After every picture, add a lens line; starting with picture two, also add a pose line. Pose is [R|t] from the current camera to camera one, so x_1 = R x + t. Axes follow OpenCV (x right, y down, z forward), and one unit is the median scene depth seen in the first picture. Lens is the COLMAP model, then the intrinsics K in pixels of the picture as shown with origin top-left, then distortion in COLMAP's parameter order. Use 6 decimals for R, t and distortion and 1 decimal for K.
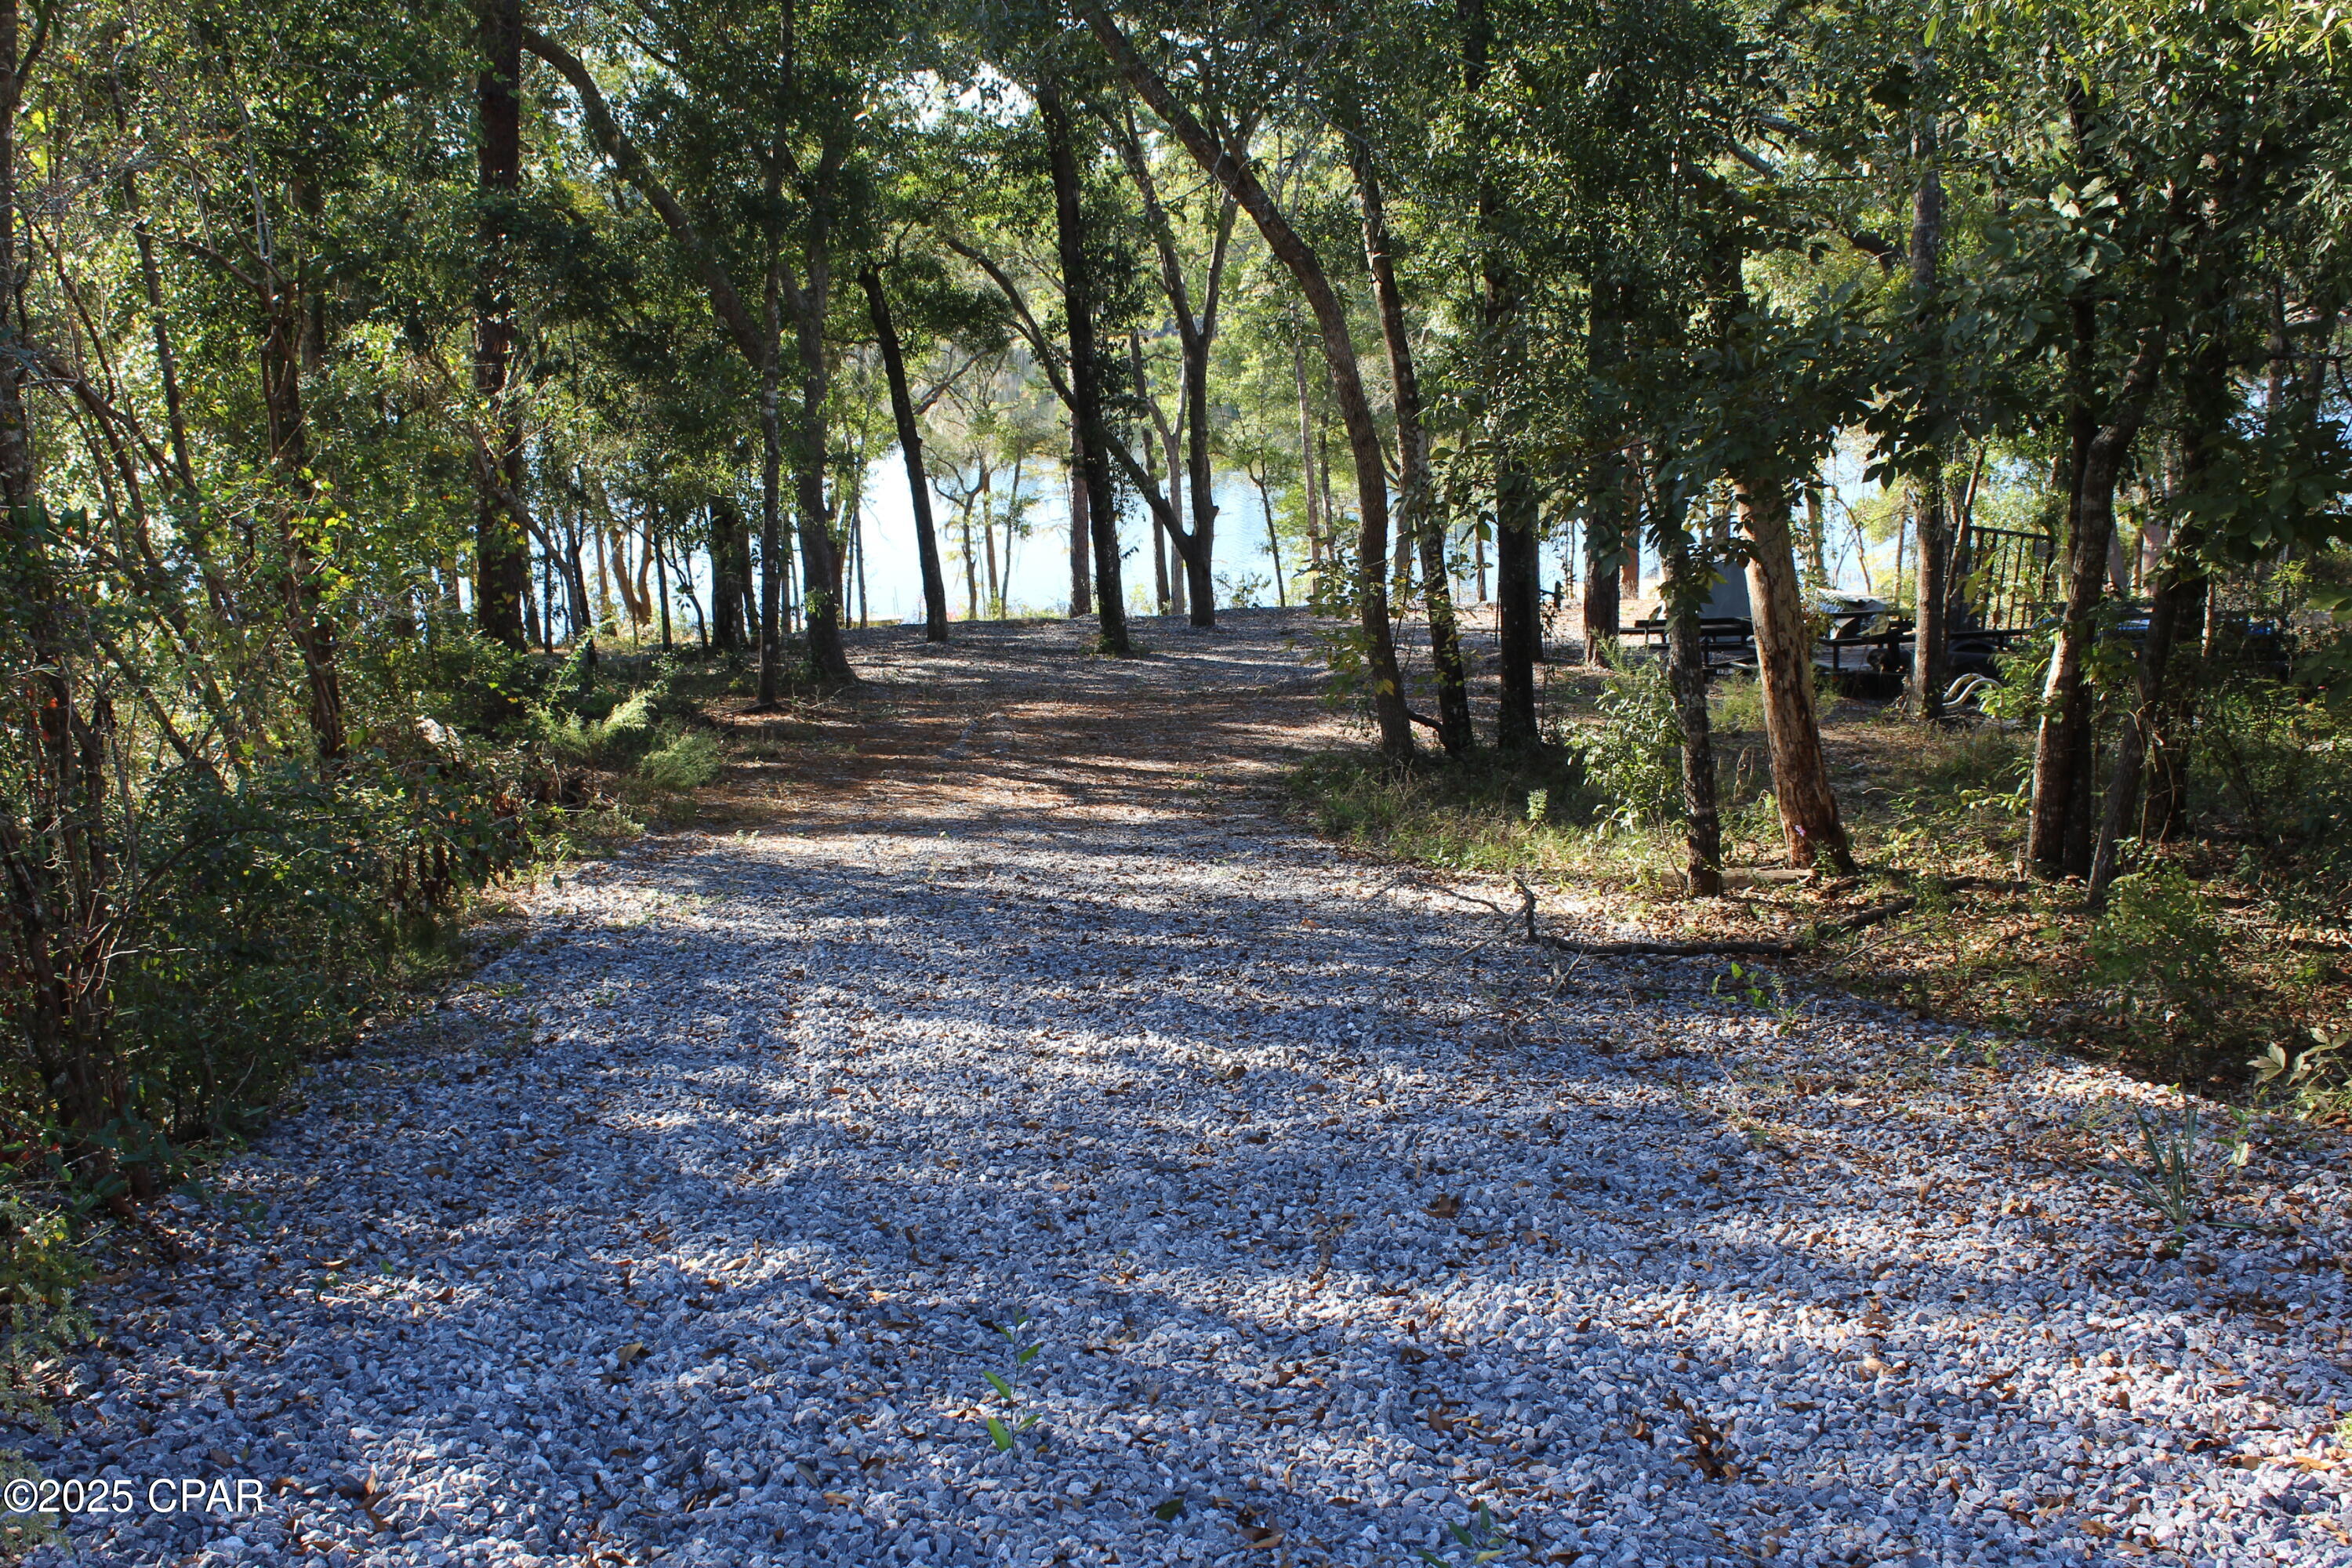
lens RADIAL K [[2418.4, 0, 1152.7], [0, 2418.4, 781.9], [0, 0, 1]] dist [-0.071902, 0.000000]
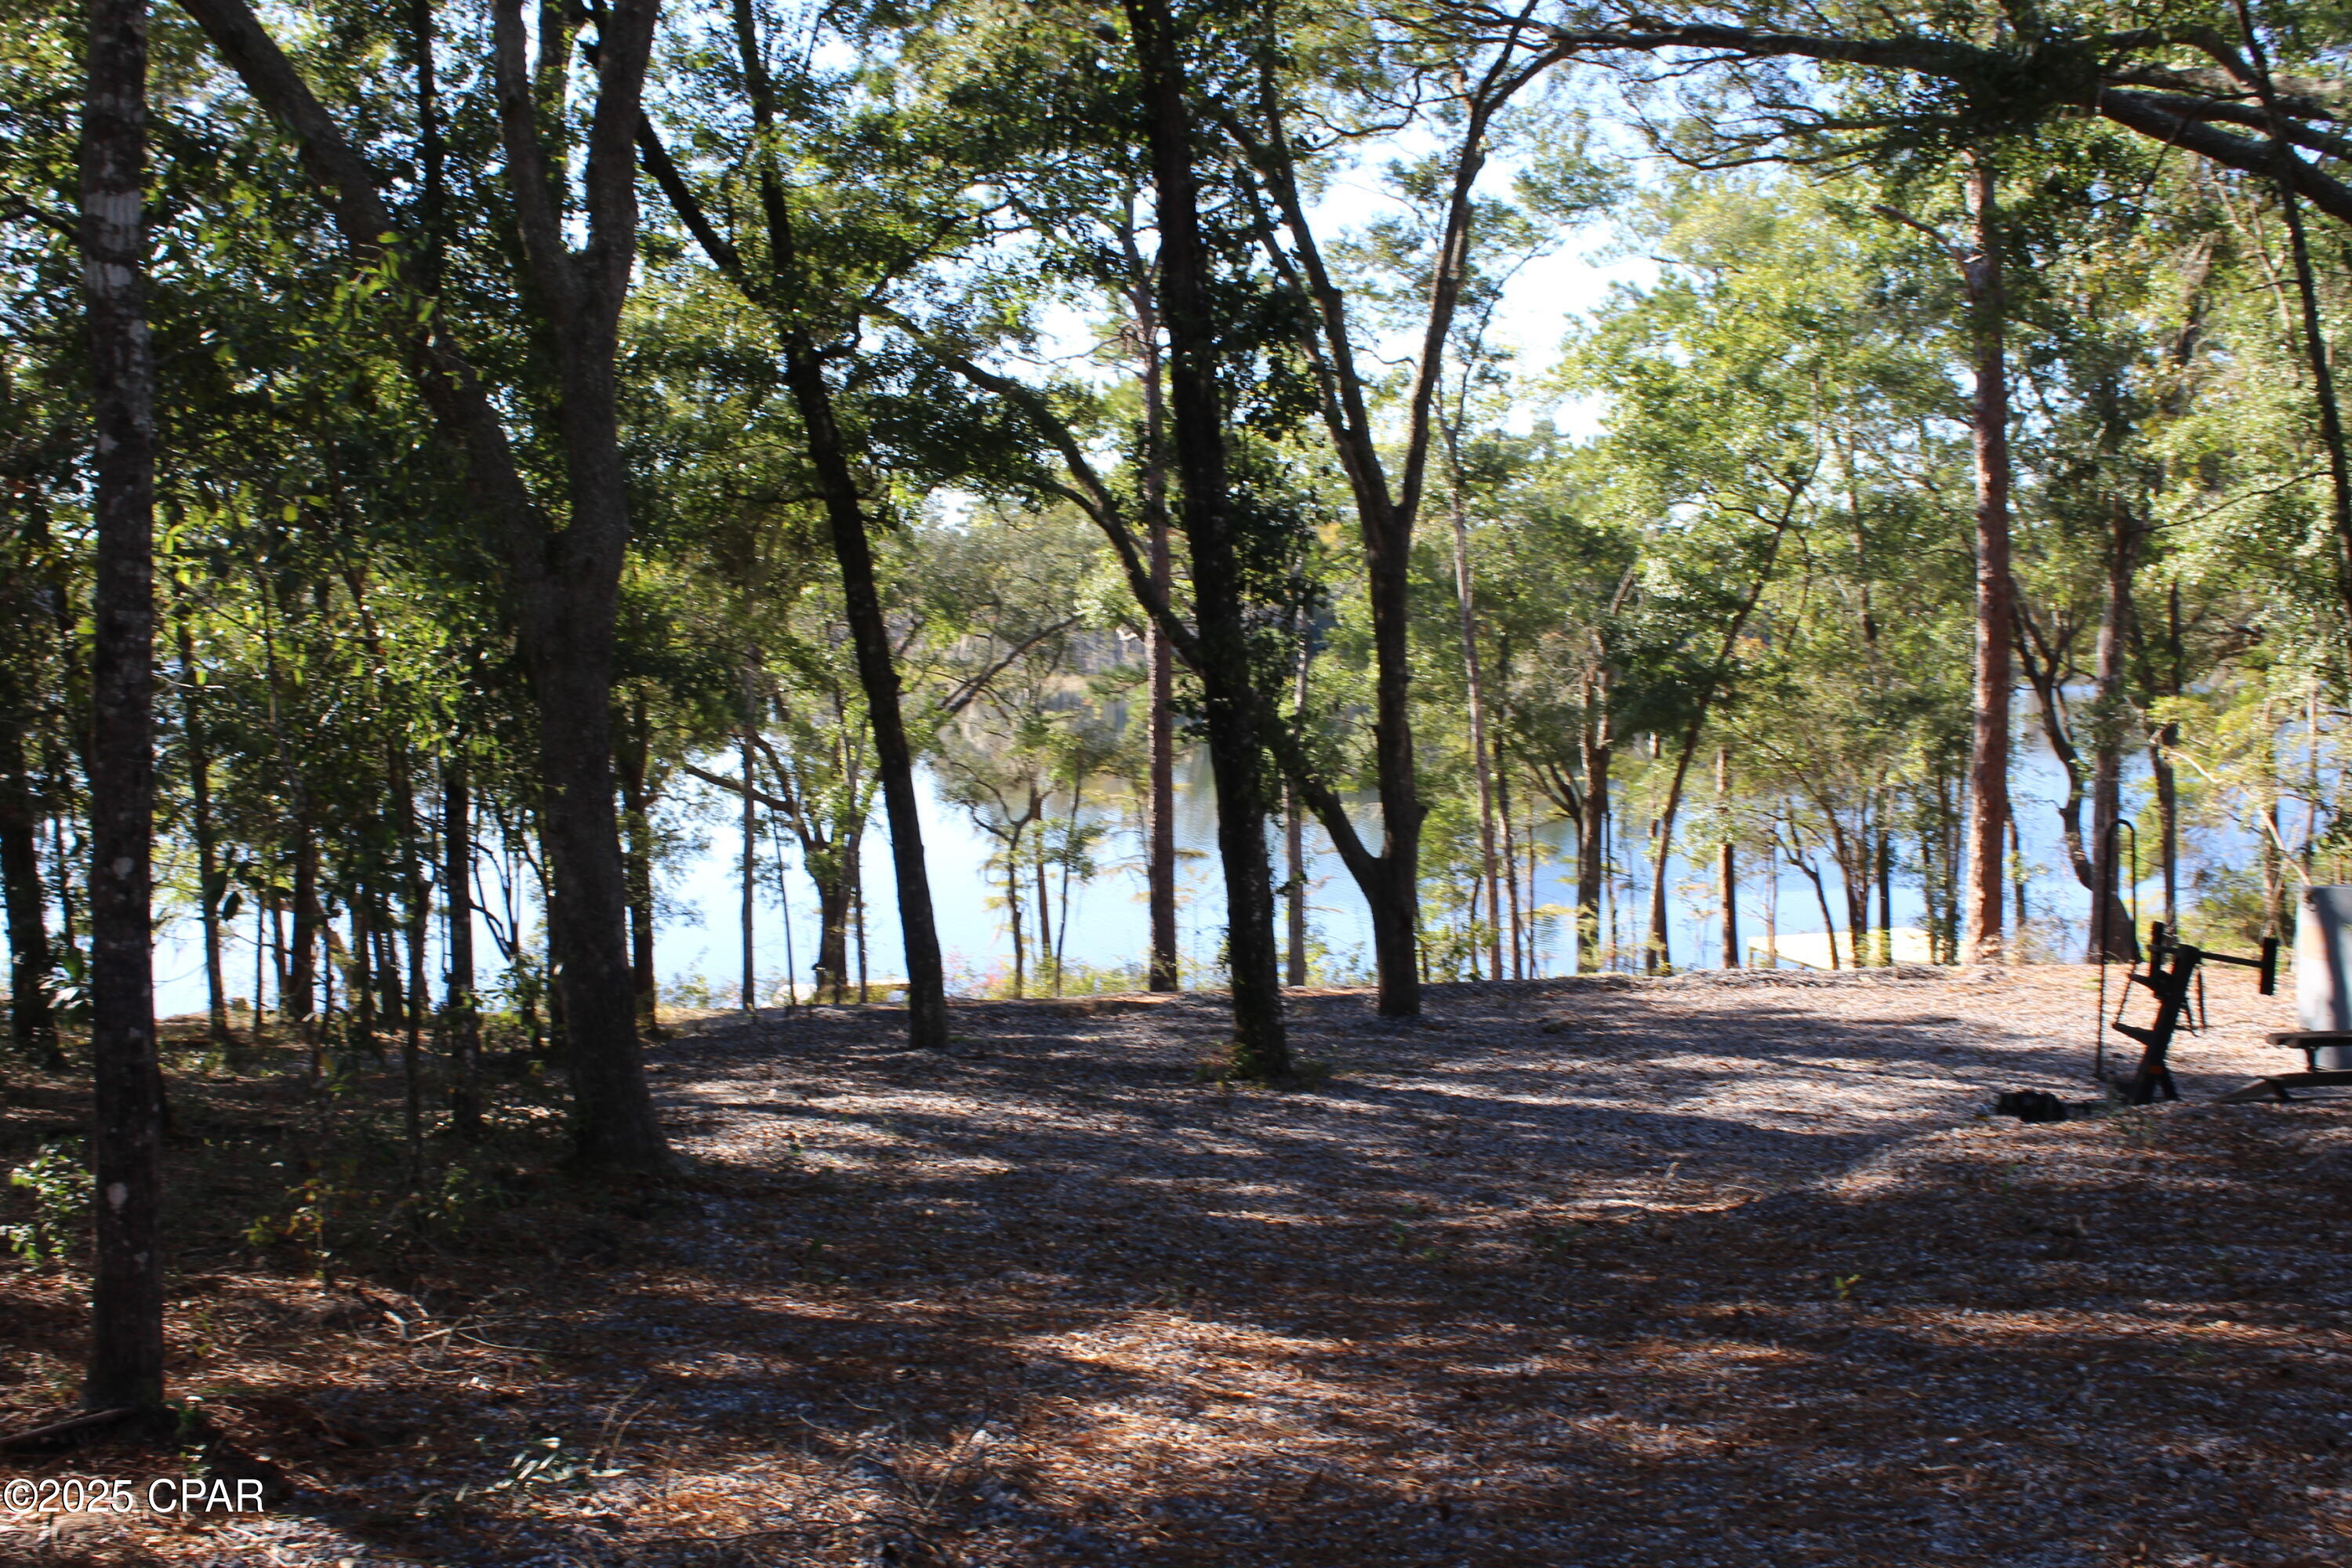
lens RADIAL K [[2418.4, 0, 1145.3], [0, 2418.4, 786.0], [0, 0, 1]] dist [-0.071902, 0.000000]
pose [[0.999613, -0.002266, -0.027740, -0.012524], [-0.001733, 0.989675, -0.143320, -0.019587], [0.027778, 0.143312, 0.989288, 0.228460]]
